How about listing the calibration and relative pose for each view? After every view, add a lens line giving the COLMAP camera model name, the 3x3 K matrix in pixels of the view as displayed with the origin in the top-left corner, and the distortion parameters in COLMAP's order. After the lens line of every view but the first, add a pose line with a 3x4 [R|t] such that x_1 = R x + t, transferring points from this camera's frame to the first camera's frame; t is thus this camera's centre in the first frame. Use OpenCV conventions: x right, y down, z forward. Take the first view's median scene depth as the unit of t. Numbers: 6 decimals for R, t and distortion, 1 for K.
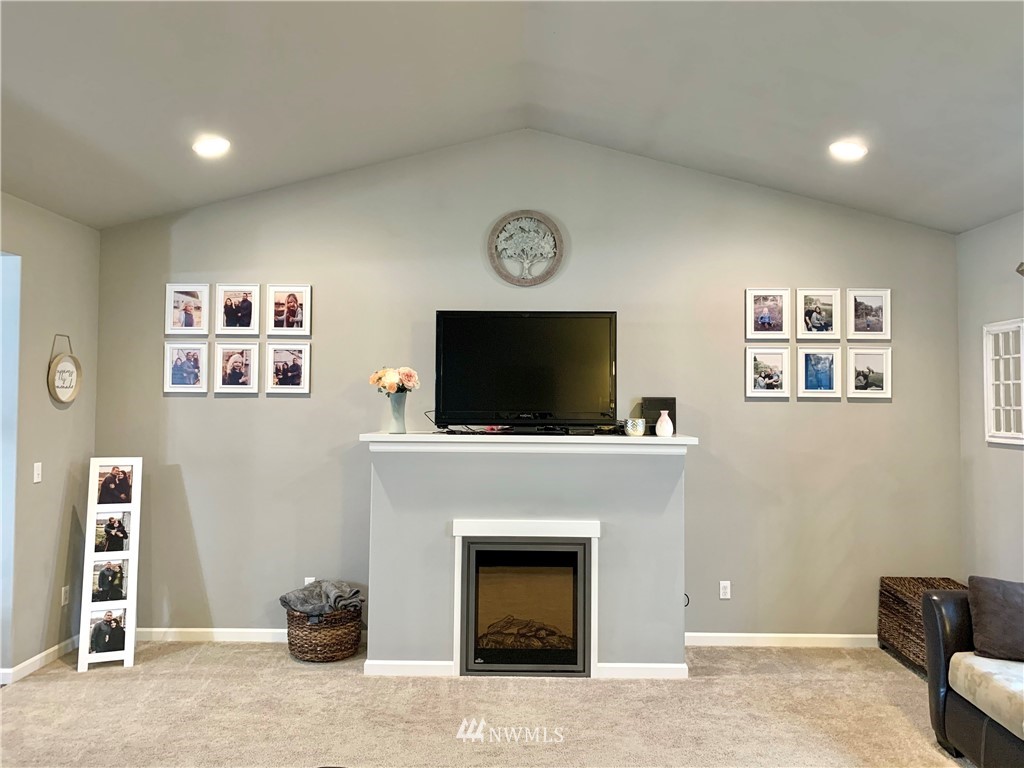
lens RADIAL K [[777.3, 0, 515.4], [0, 777.3, 379.8], [0, 0, 1]] dist [0.065071, -0.110857]
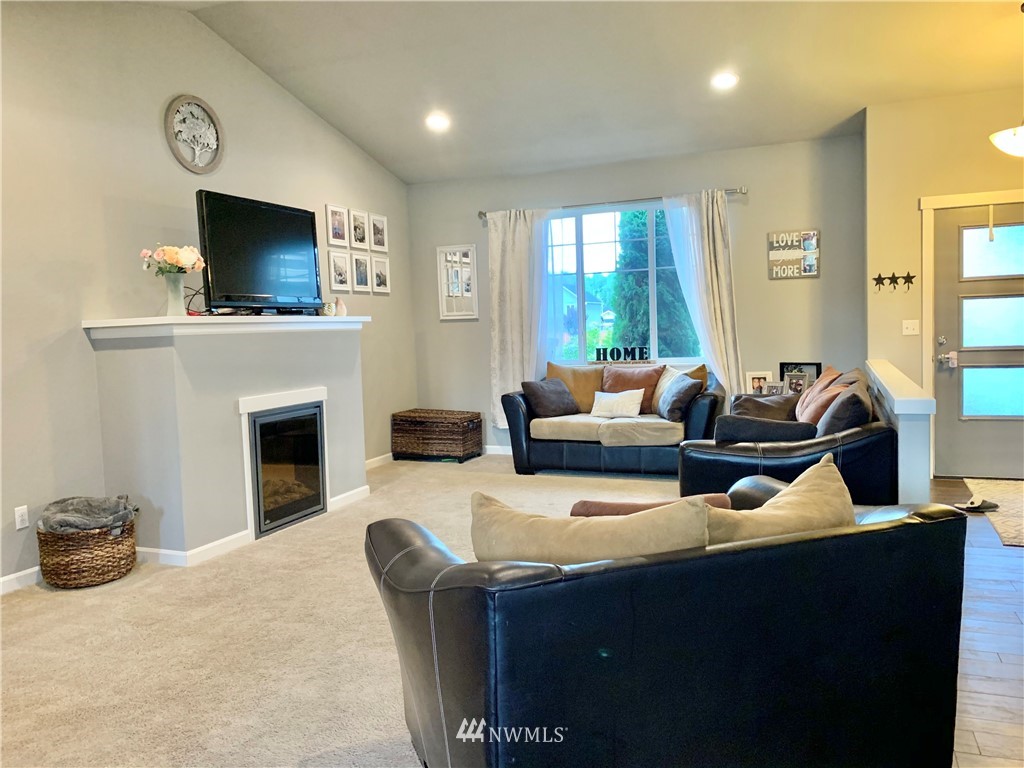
lens RADIAL K [[777.3, 0, 515.4], [0, 777.3, 379.8], [0, 0, 1]] dist [0.065071, -0.110857]
pose [[0.364803, -0.086486, 0.927059, -0.799703], [0.005524, 0.995860, 0.090731, 0.054615], [-0.931068, -0.027978, 0.363771, 0.245248]]
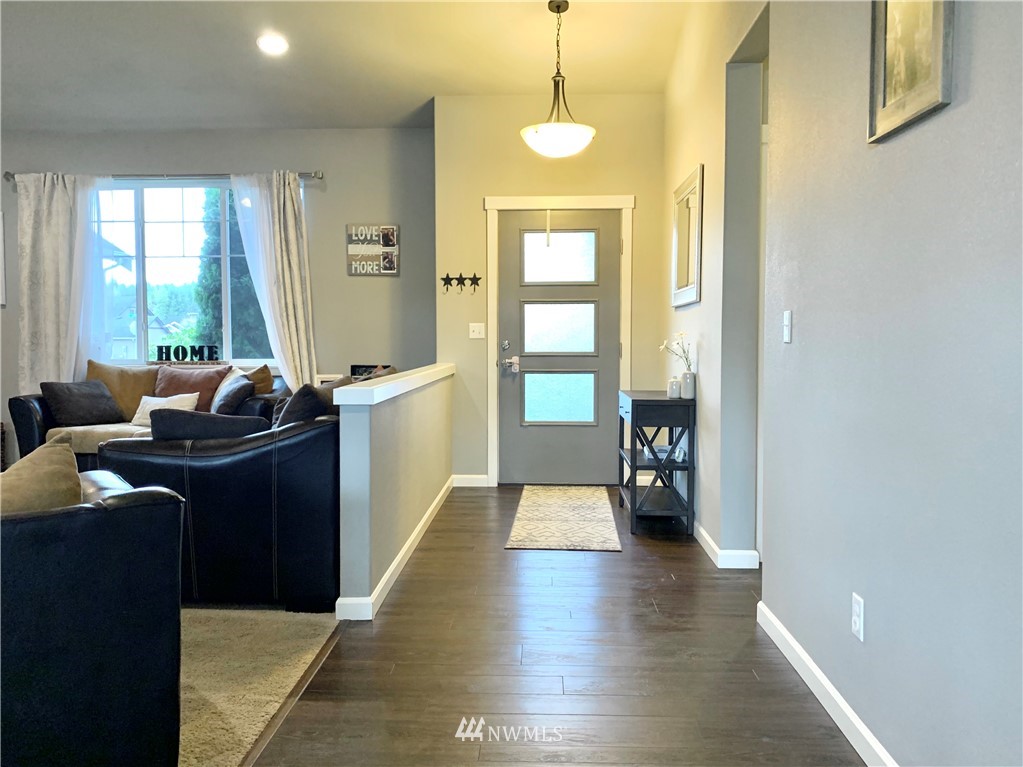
lens RADIAL K [[776.6, 0, 514.9], [0, 776.6, 379.3], [0, 0, 1]] dist [0.065071, -0.110857]
pose [[0.025920, -0.059684, 0.997881, -0.623749], [-0.035670, 0.997525, 0.060589, 0.085060], [-0.999027, -0.037165, 0.023727, 0.048483]]
